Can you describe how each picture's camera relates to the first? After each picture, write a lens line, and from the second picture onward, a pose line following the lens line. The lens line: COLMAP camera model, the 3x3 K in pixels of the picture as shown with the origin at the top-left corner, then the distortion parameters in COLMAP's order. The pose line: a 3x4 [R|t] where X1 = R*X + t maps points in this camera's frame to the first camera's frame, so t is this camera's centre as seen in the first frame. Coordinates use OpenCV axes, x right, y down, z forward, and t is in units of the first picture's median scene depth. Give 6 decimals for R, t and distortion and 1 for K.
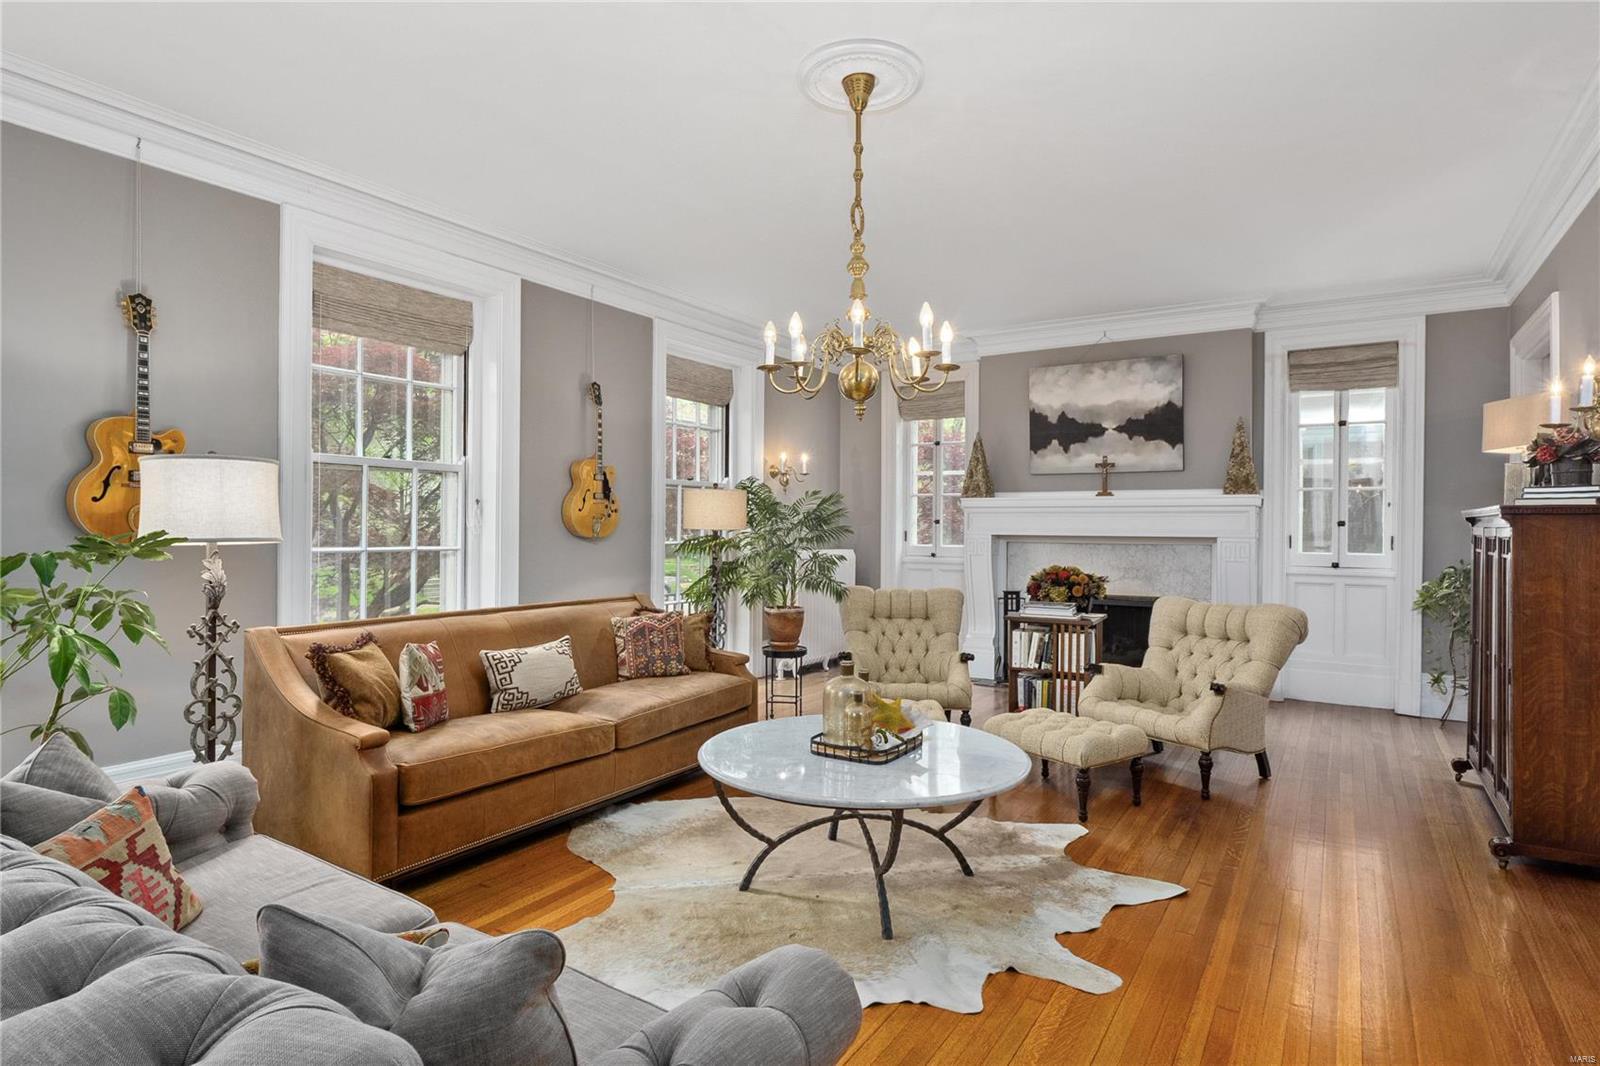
lens RADIAL K [[826.2, 0, 805.1], [0, 826.2, 531.5], [0, 0, 1]] dist [-0.004578, 0.000101]
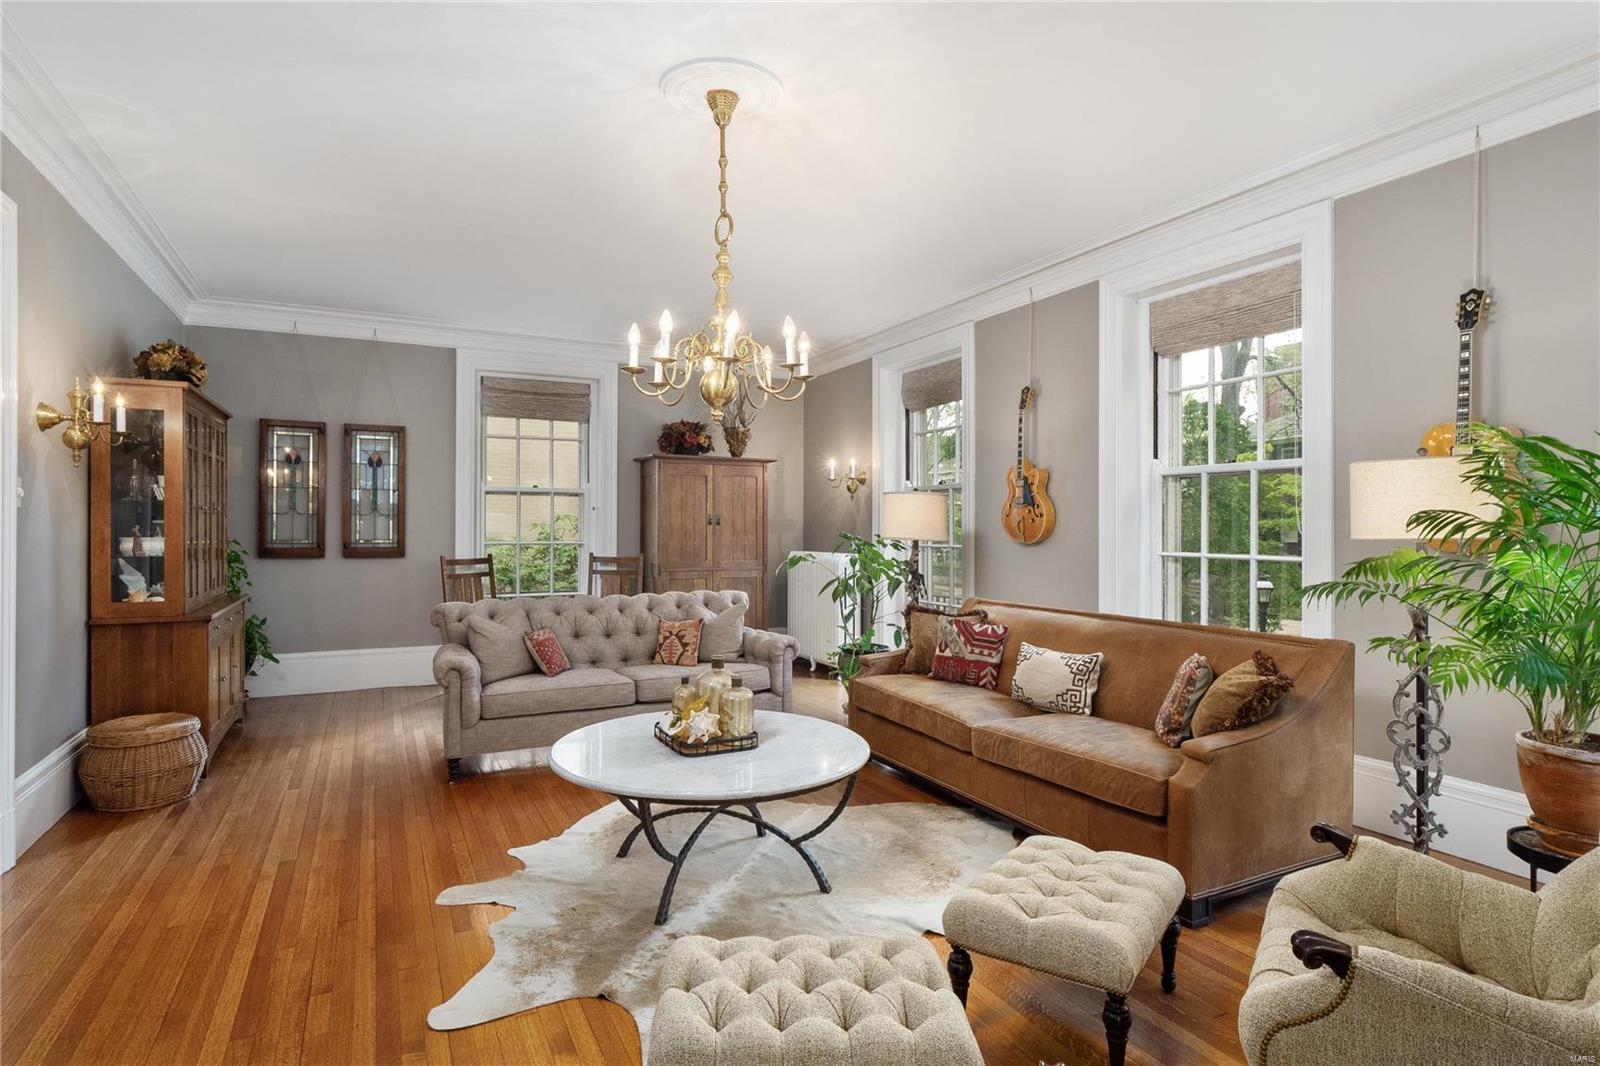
lens RADIAL K [[826.2, 0, 797.7], [0, 826.2, 529.0], [0, 0, 1]] dist [-0.004578, 0.000101]
pose [[-0.483086, 0.003757, -0.875565, 0.838969], [-0.001123, 0.999987, 0.004911, -0.019432], [0.875572, 0.003356, -0.483076, 1.442471]]
